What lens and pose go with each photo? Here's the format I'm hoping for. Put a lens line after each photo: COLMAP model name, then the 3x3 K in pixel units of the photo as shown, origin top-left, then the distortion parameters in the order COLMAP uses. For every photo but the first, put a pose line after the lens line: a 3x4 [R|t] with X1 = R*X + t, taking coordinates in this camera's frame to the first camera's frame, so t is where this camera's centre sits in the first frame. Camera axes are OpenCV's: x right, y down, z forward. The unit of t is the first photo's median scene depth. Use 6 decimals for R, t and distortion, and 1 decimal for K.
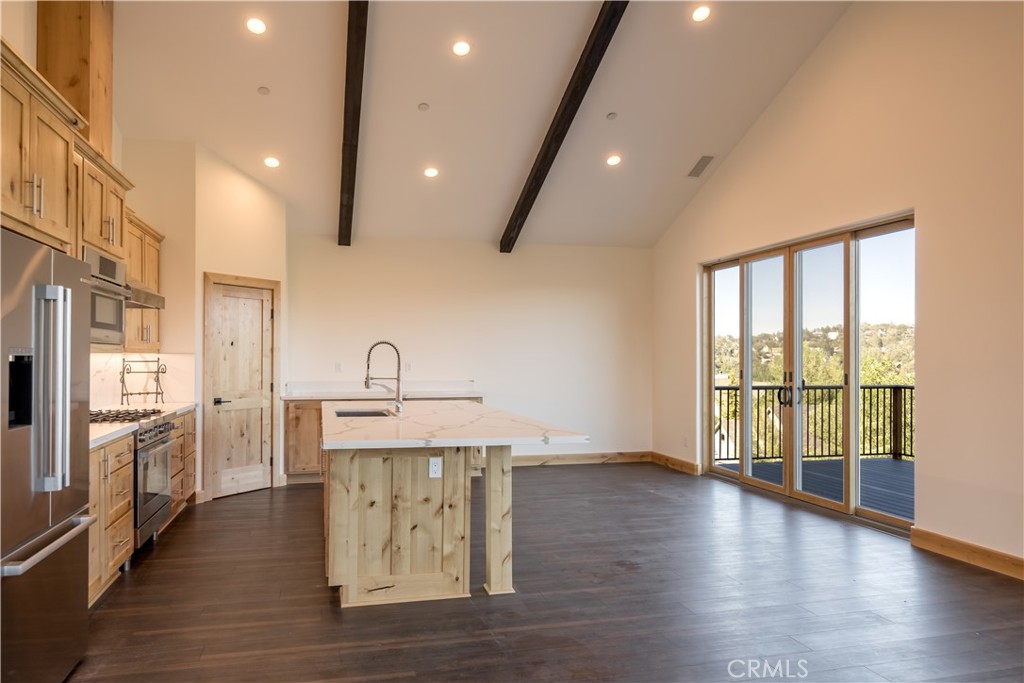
lens RADIAL K [[684.6, 0, 490.5], [0, 684.6, 357.2], [0, 0, 1]] dist [0.002898, 0.001496]
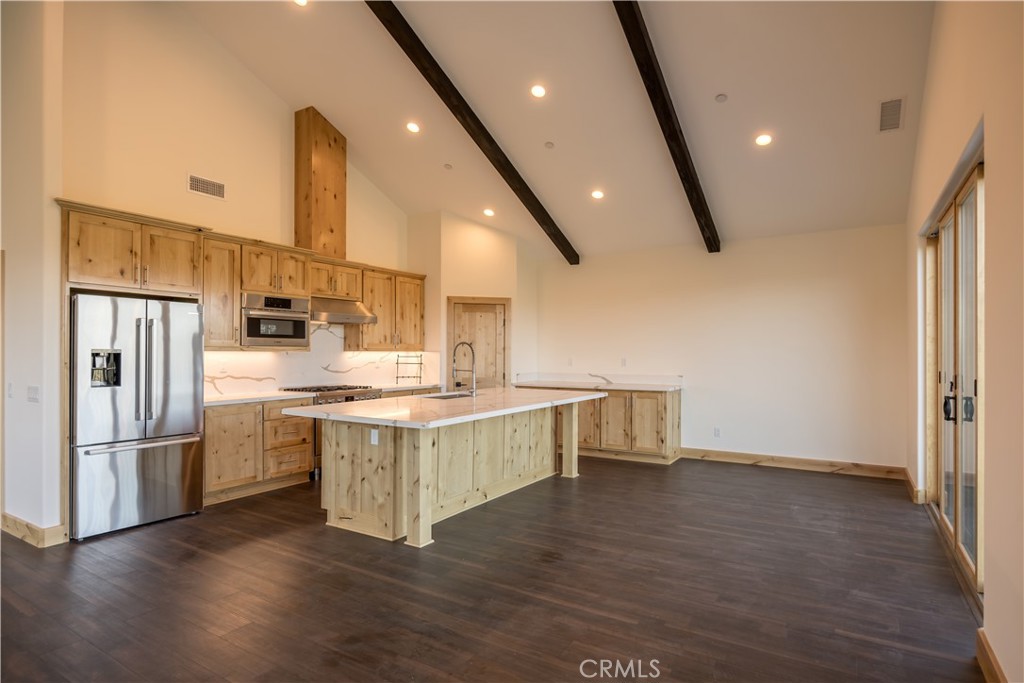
lens RADIAL K [[547.3, 0, 505.4], [0, 547.3, 353.3], [0, 0, 1]] dist [-0.004965, 0.000105]
pose [[0.694793, -0.000746, -0.719210, 0.850546], [-0.000726, 0.999998, -0.001738, 0.000966], [0.719210, 0.001730, 0.694791, 0.442110]]
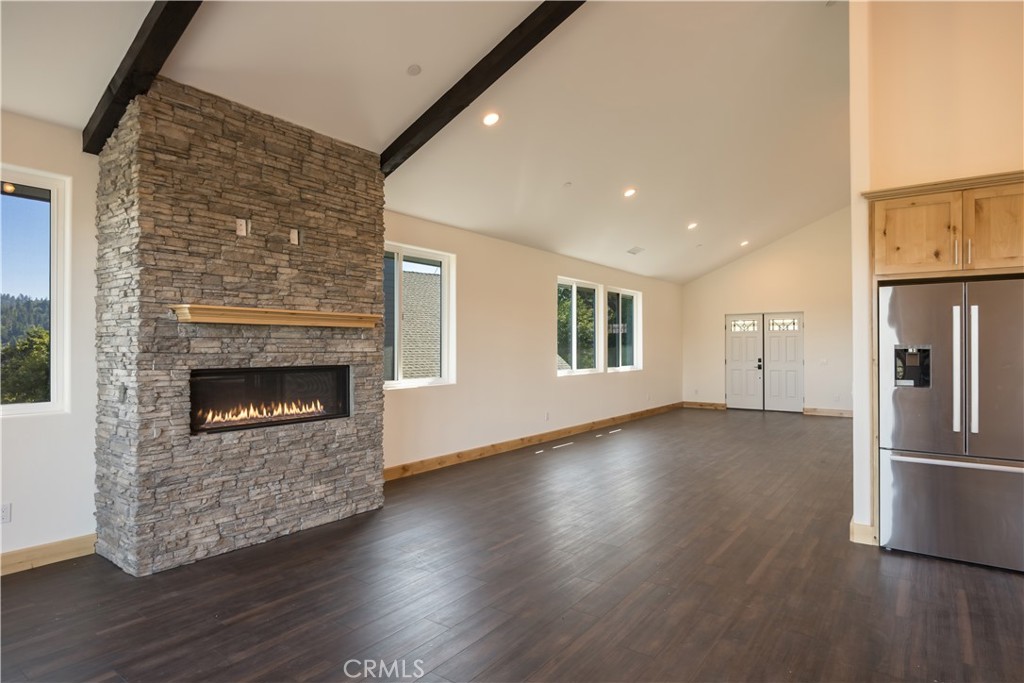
lens RADIAL K [[549.6, 0, 501.8], [0, 549.6, 343.3], [0, 0, 1]] dist [-0.008264, 0.000234]
pose [[-0.768592, -0.009923, -0.639662, 0.699544], [-0.002212, 0.999915, -0.012854, 0.003170], [0.639735, -0.008465, -0.768549, 0.883032]]
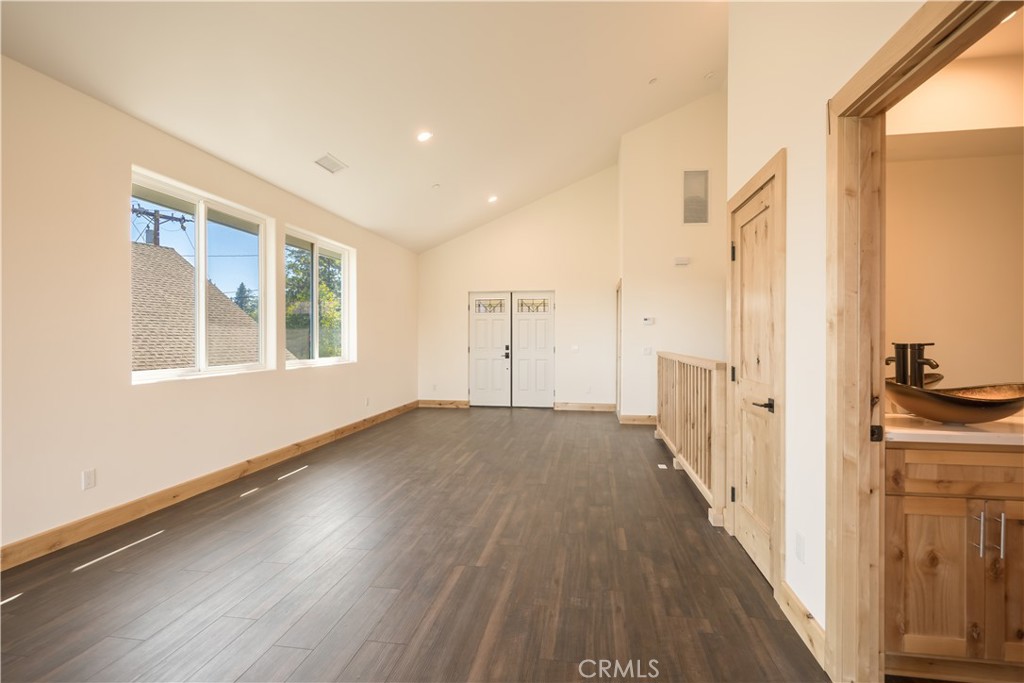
lens RADIAL K [[484.8, 0, 512.6], [0, 484.8, 338.9], [0, 0, 1]] dist [0.016177, -0.002443]
pose [[-0.382579, -0.004322, -0.923913, -0.318747], [-0.002039, 0.999991, -0.003834, 0.024443], [0.923921, 0.000417, -0.382584, 0.321428]]
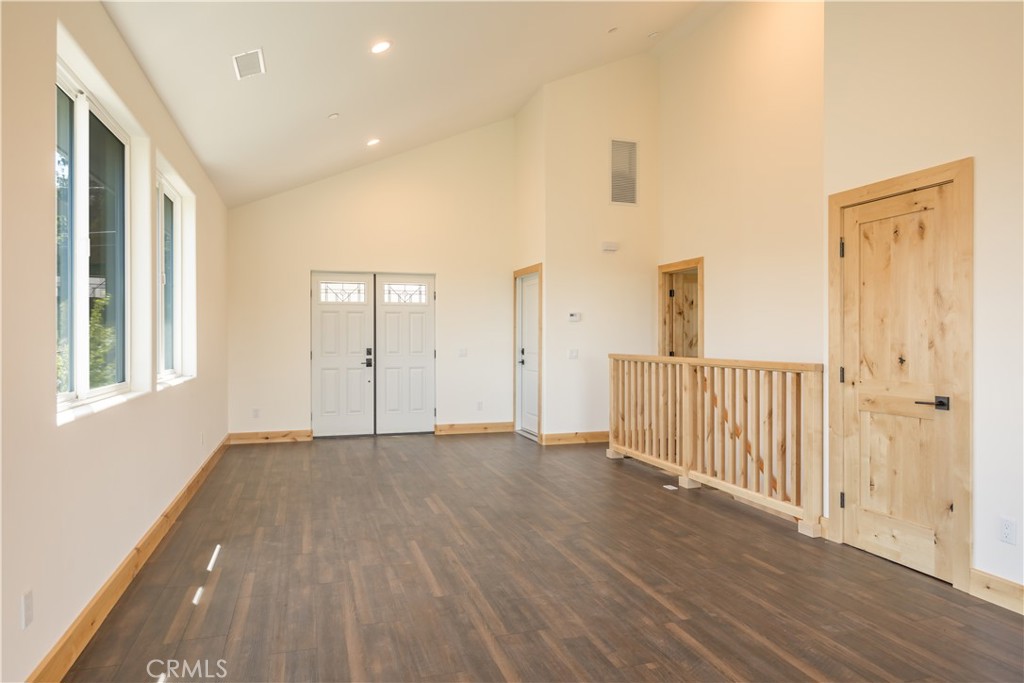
lens RADIAL K [[655.1, 0, 513.7], [0, 655.1, 340.8], [0, 0, 1]] dist [-0.006576, 0.003237]
pose [[0.066404, -0.000834, -0.997792, -0.197168], [0.003177, 0.999995, -0.000624, 0.022995], [0.997788, -0.003129, 0.066407, -0.246625]]
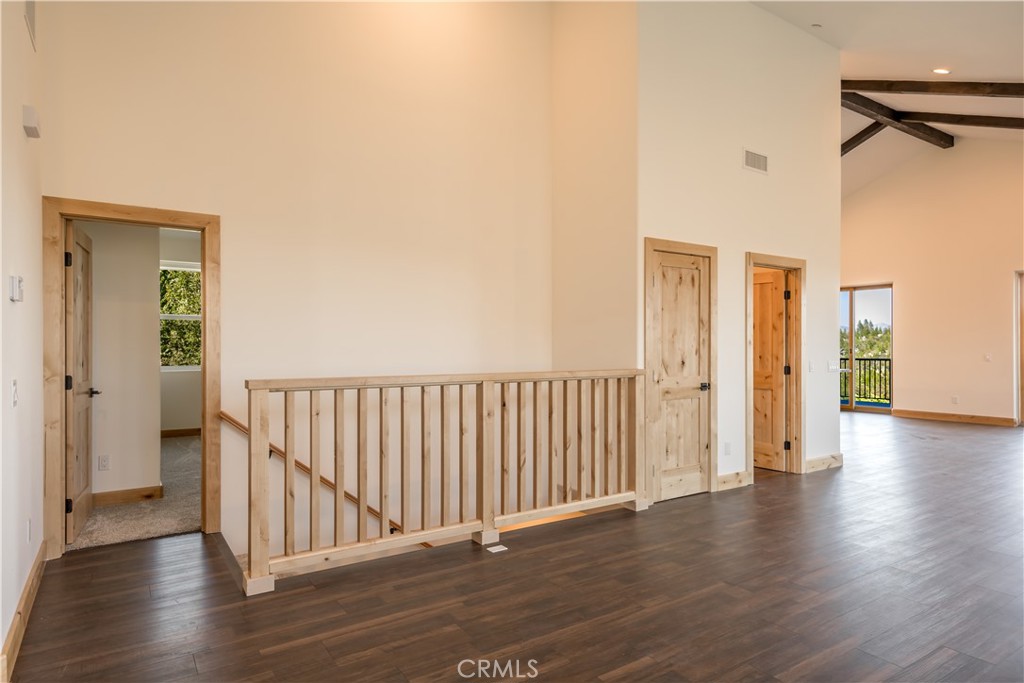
lens RADIAL K [[549.6, 0, 508.5], [0, 549.6, 339.0], [0, 0, 1]] dist [-0.008264, 0.000234]
pose [[0.948123, 0.000789, 0.317902, -1.870202], [0.002735, 0.999940, -0.010641, 0.012047], [-0.317891, 0.010958, 0.948064, -0.658951]]
